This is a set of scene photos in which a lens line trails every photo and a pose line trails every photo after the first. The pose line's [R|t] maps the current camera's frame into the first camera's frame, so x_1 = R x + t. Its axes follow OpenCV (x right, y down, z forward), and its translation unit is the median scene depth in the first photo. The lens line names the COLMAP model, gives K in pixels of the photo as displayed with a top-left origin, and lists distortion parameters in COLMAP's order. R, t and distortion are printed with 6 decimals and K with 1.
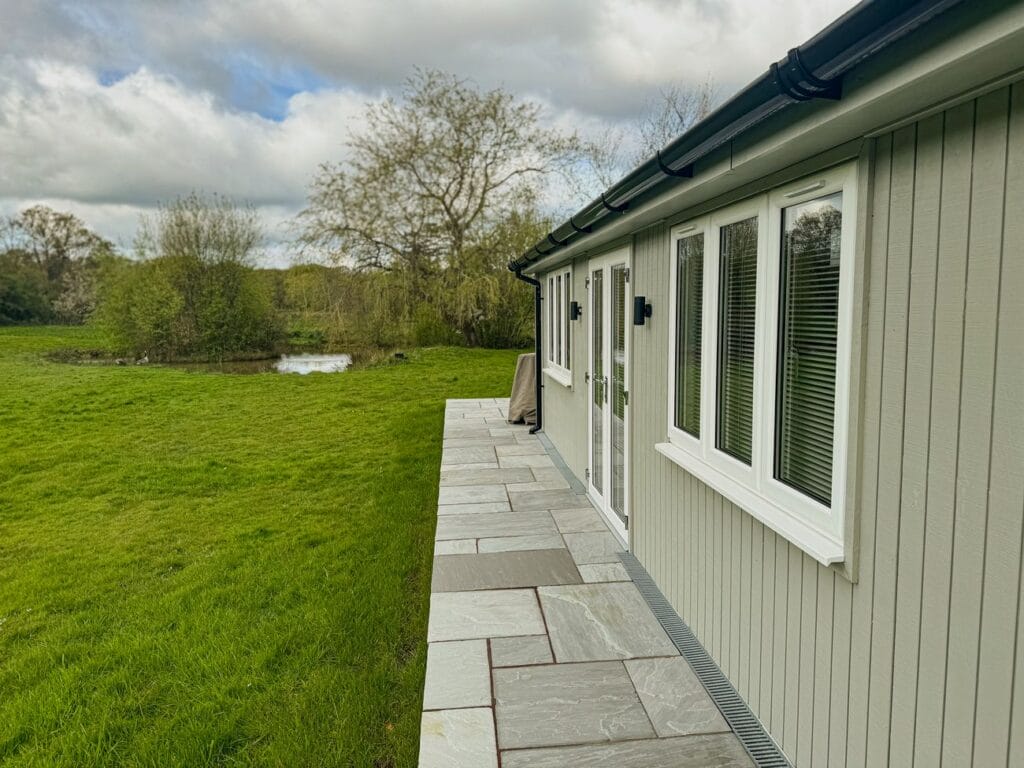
lens RADIAL K [[735.7, 0, 512.0], [0, 735.7, 384.0], [0, 0, 1]] dist [0.000094, -0.000355]
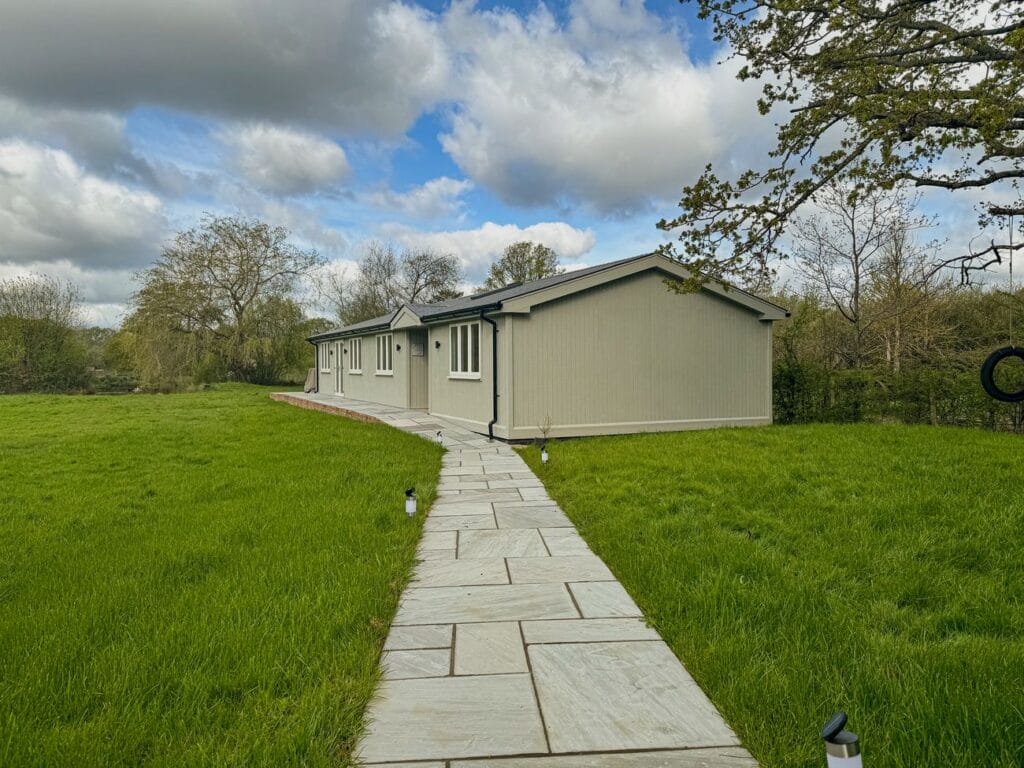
lens RADIAL K [[735.7, 0, 512.0], [0, 735.7, 384.0], [0, 0, 1]] dist [0.000094, -0.000355]
pose [[0.937817, -0.006009, 0.347077, -0.355384], [0.032811, 0.996908, -0.071397, 0.361539], [-0.345575, 0.078346, 0.935115, -2.856940]]
